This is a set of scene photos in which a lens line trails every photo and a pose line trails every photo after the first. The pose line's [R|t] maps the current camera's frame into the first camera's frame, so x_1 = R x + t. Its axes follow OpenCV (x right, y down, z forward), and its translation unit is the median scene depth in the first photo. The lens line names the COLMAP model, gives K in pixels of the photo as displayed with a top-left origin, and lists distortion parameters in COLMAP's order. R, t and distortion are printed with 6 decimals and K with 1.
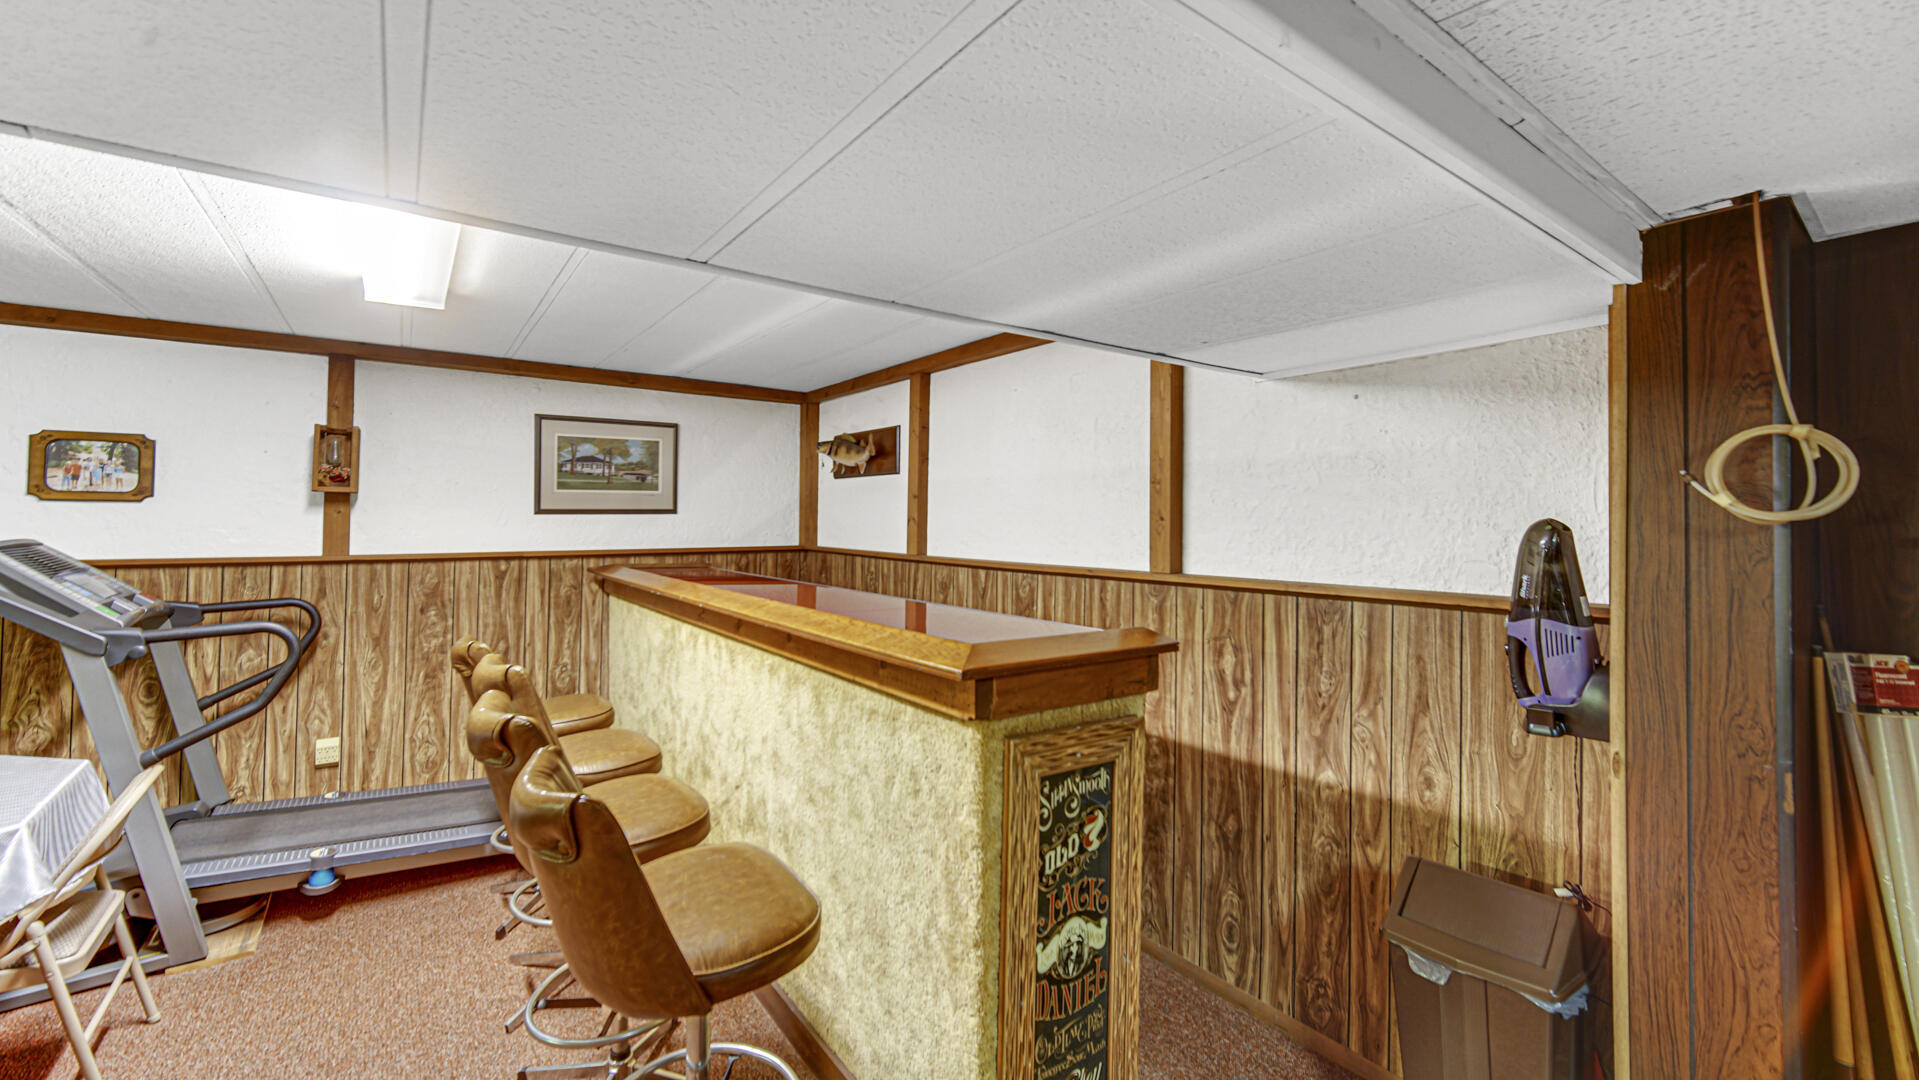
lens RADIAL K [[760.7, 0, 922.0], [0, 760.7, 508.7], [0, 0, 1]] dist [0.000712, -0.000086]
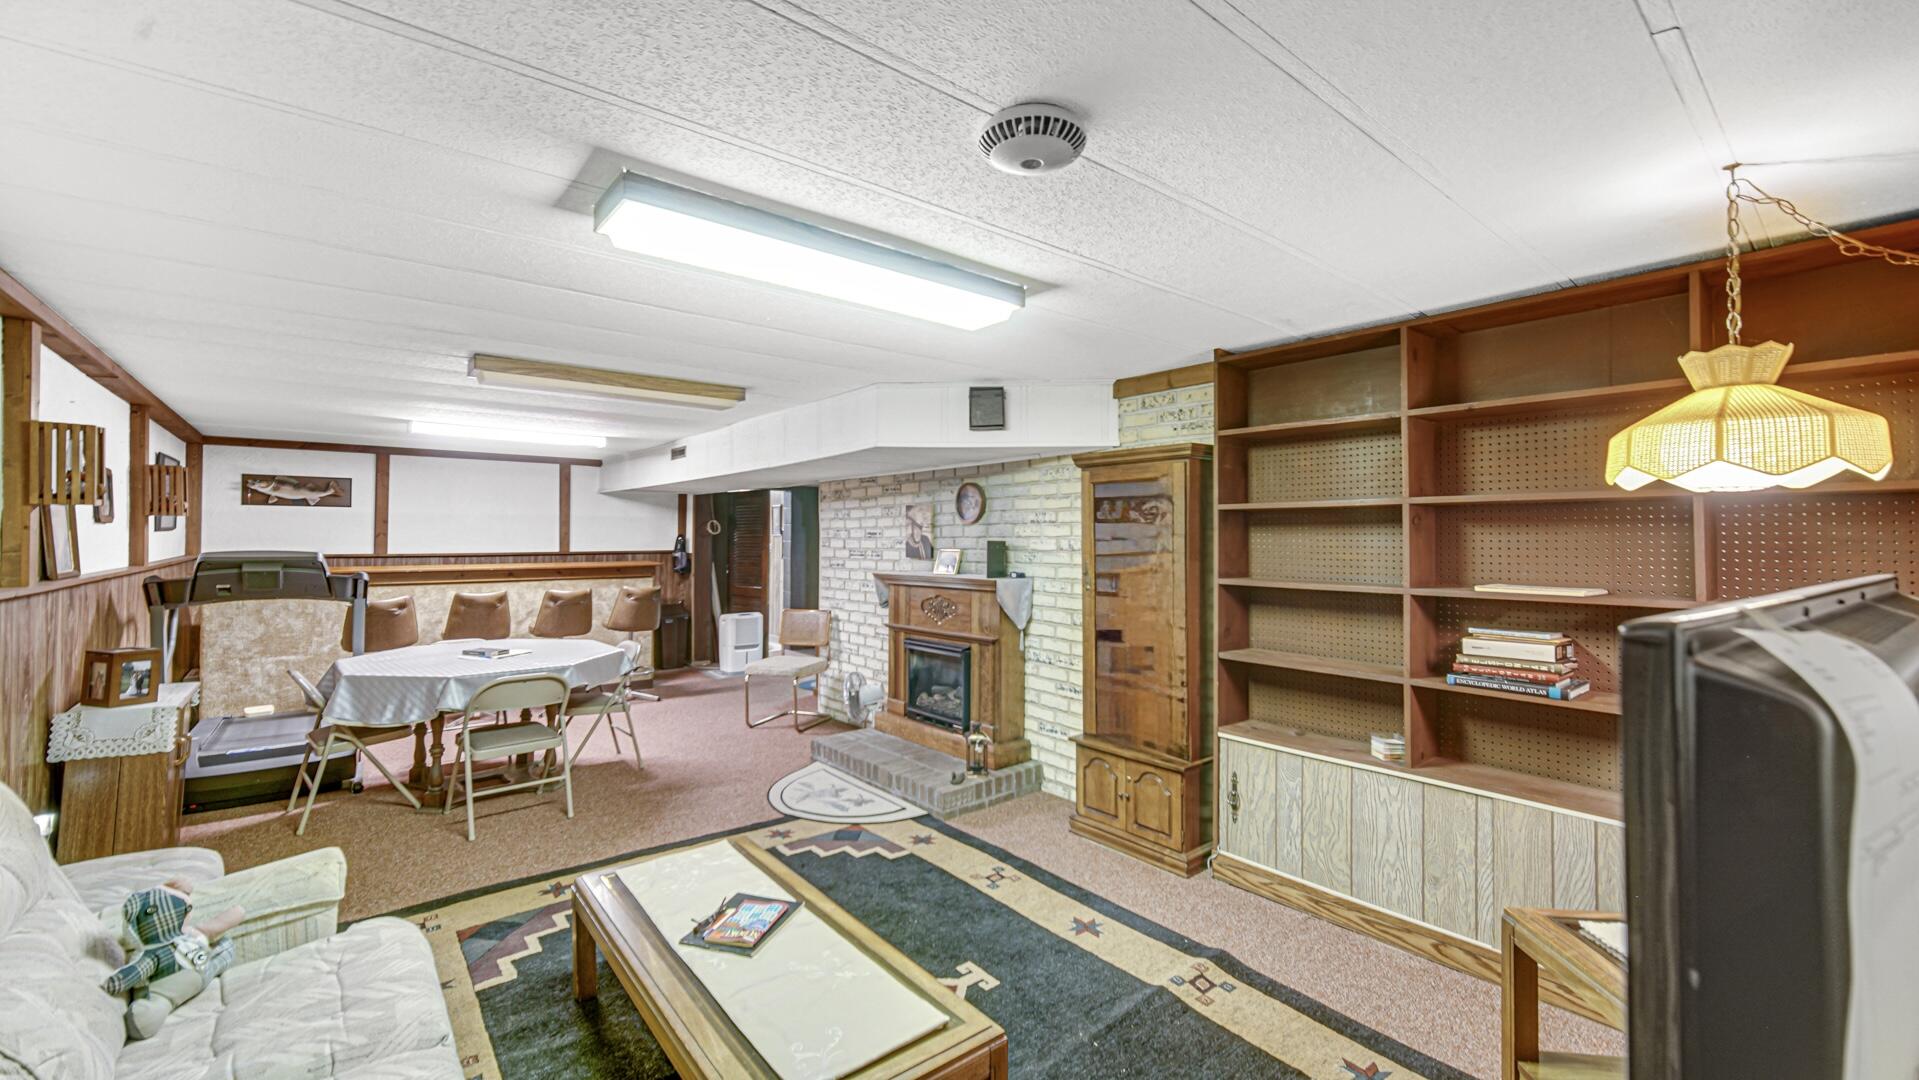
lens RADIAL K [[760.7, 0, 955.6], [0, 760.7, 536.0], [0, 0, 1]] dist [0.000712, -0.000086]
pose [[-0.076138, 0.001870, 0.997096, -2.576961], [-0.023209, 0.999724, -0.003647, -0.002962], [-0.996827, -0.023419, -0.076073, -0.363021]]
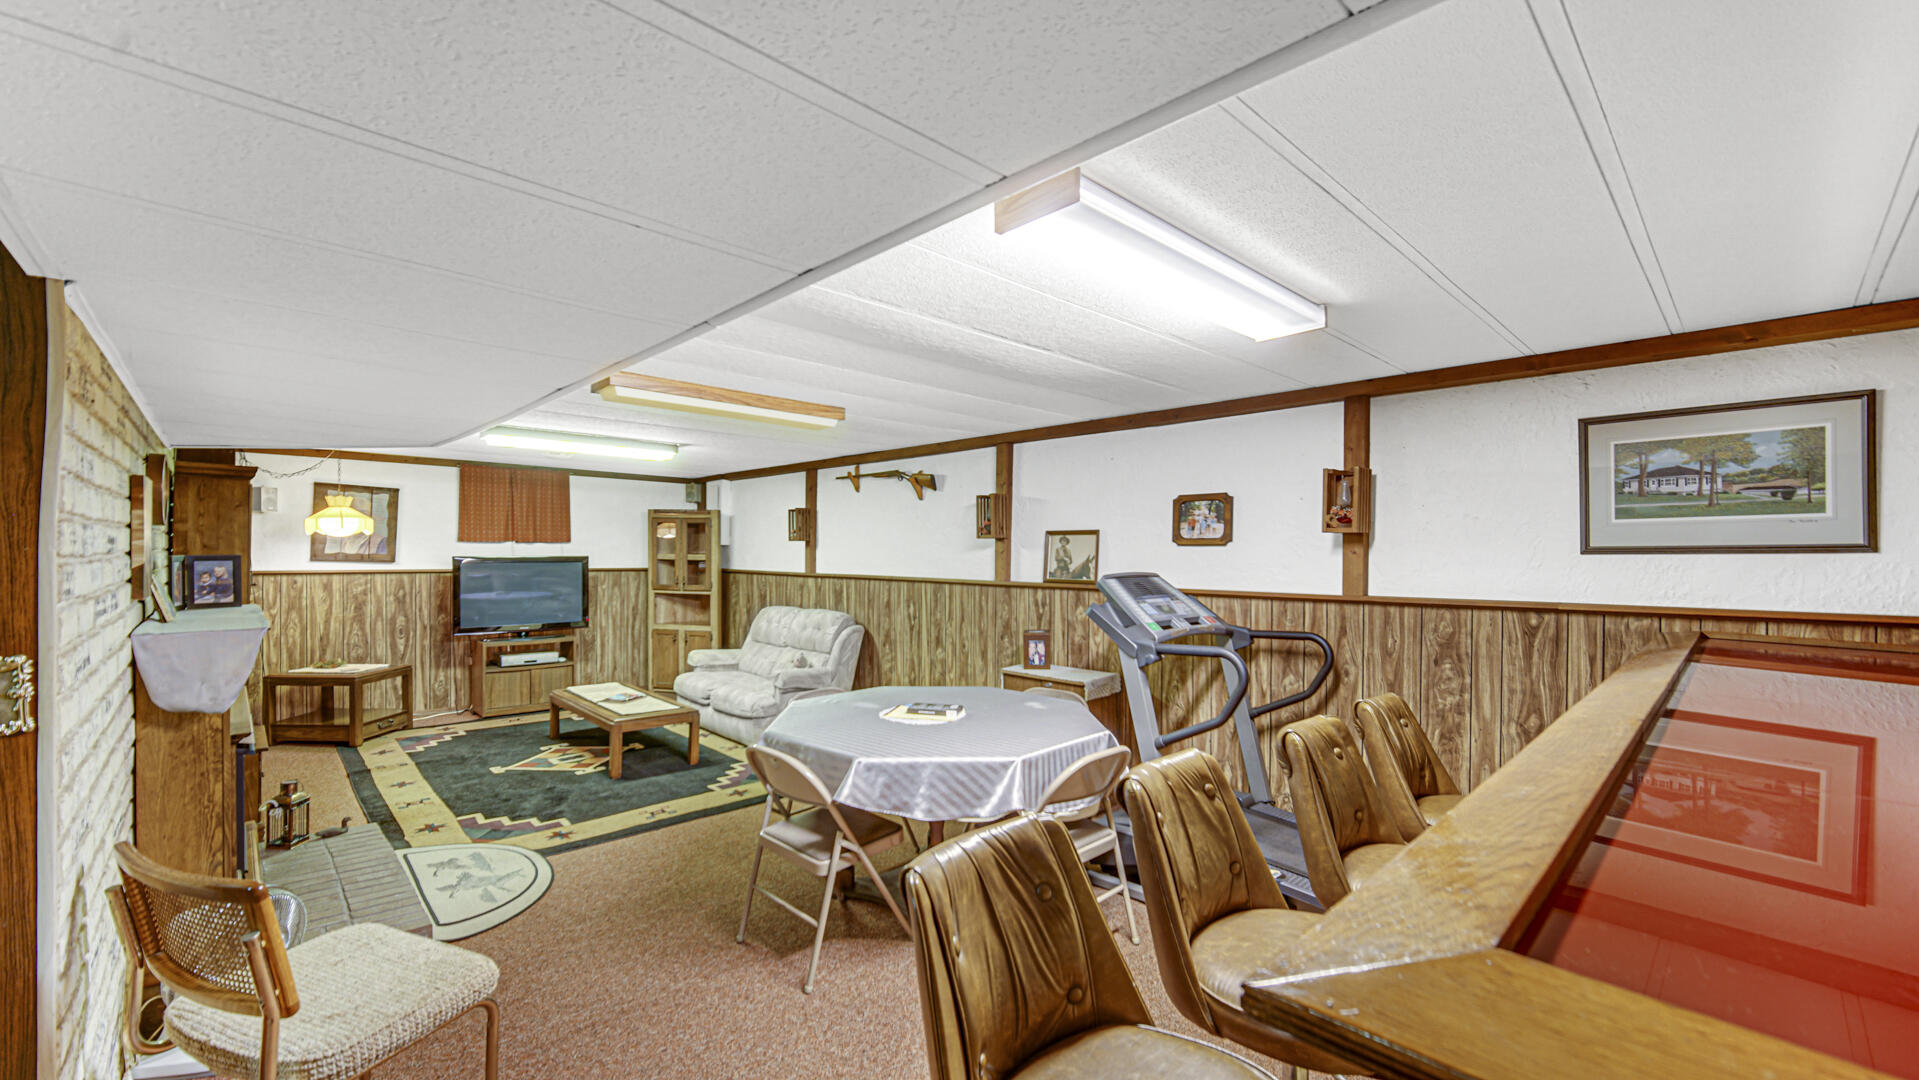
lens RADIAL K [[760.7, 0, 963.0], [0, 760.7, 554.3], [0, 0, 1]] dist [0.000712, -0.000086]
pose [[0.160950, -0.004429, -0.986953, 0.140470], [0.007976, 0.999963, -0.003186, 0.005461], [0.986930, -0.007360, 0.160980, 0.306302]]
